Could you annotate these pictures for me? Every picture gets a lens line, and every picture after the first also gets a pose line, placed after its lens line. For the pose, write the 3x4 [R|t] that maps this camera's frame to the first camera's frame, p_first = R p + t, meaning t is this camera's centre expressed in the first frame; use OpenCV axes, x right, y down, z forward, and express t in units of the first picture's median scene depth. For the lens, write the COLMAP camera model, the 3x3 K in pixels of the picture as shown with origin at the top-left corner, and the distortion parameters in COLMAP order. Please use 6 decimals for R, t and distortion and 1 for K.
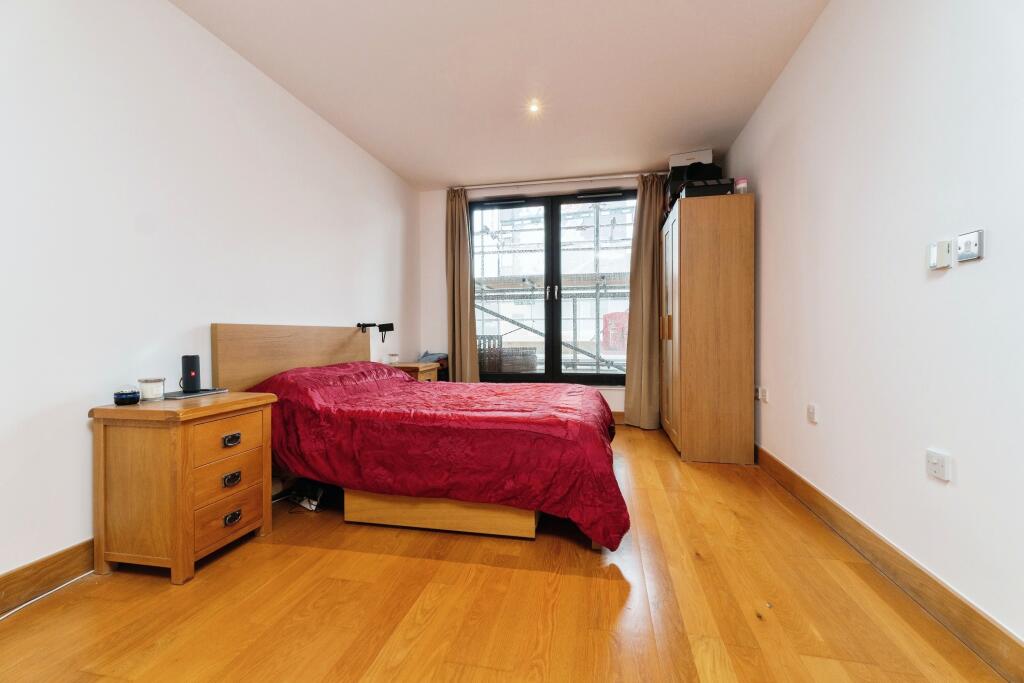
lens RADIAL K [[433.1, 0, 514.1], [0, 433.1, 341.6], [0, 0, 1]] dist [-0.000947, 0.000195]
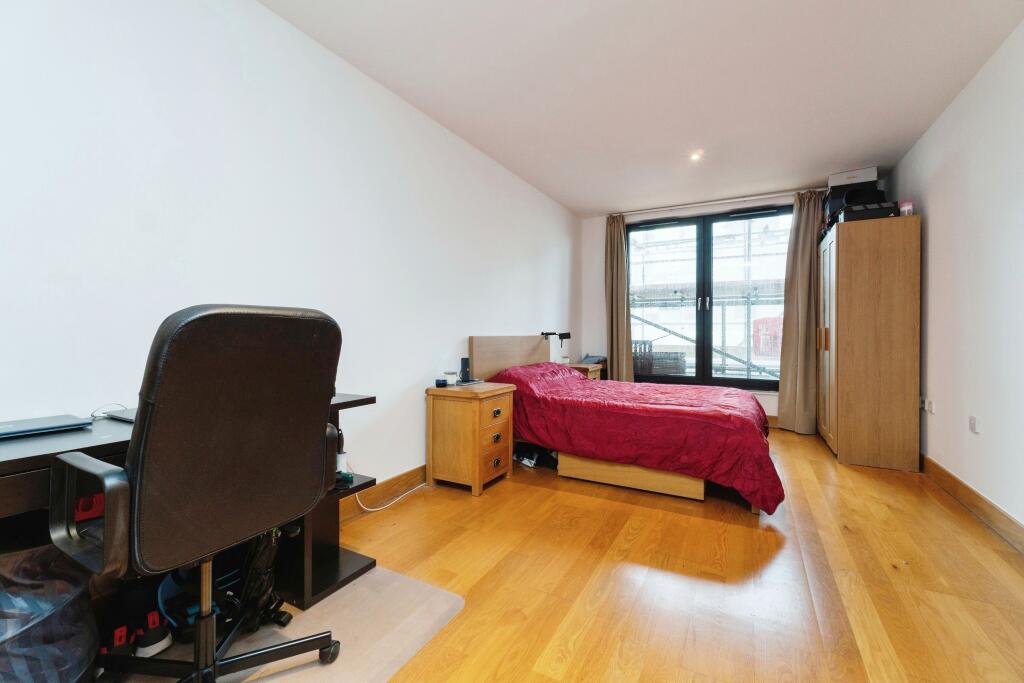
lens RADIAL K [[433.1, 0, 509.7], [0, 433.1, 334.1], [0, 0, 1]] dist [-0.000947, 0.000195]
pose [[0.954508, 0.009769, -0.298025, -0.091504], [-0.013382, 0.999860, -0.010086, -0.029264], [0.297885, 0.013616, 0.954505, -0.329296]]
